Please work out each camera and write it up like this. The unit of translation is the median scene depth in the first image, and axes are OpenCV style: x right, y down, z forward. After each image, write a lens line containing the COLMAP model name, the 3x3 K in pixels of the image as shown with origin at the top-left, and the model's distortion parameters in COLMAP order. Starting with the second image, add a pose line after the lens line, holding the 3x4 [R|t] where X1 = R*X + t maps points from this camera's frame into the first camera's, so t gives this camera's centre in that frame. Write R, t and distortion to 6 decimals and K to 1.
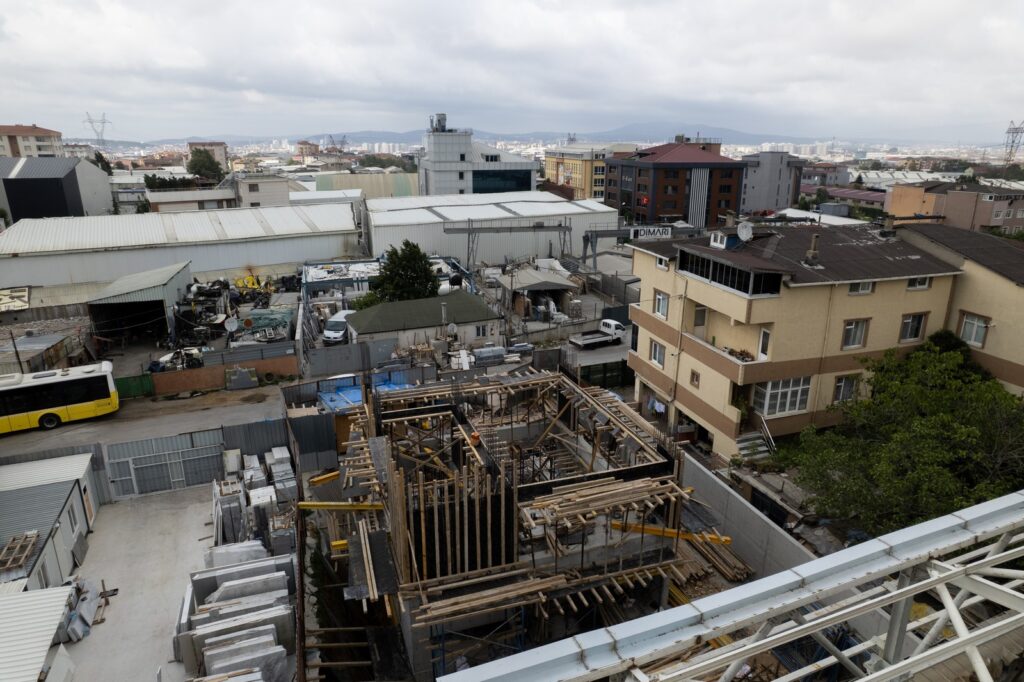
lens RADIAL K [[654.9, 0, 512.0], [0, 654.9, 341.0], [0, 0, 1]] dist [-0.026610, -0.000518]
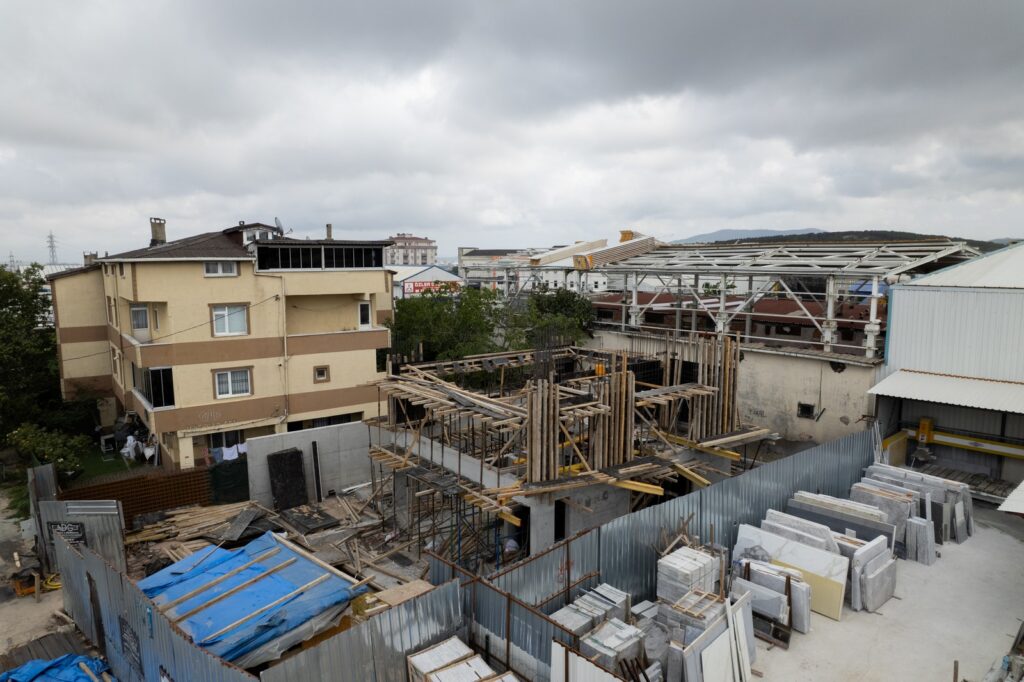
lens RADIAL K [[654.9, 0, 512.0], [0, 654.9, 341.0], [0, 0, 1]] dist [-0.026610, -0.000518]
pose [[-0.327455, -0.121451, 0.937029, -0.651952], [0.283350, 0.933440, 0.220006, -0.110330], [-0.901380, 0.337549, -0.271246, 0.919441]]
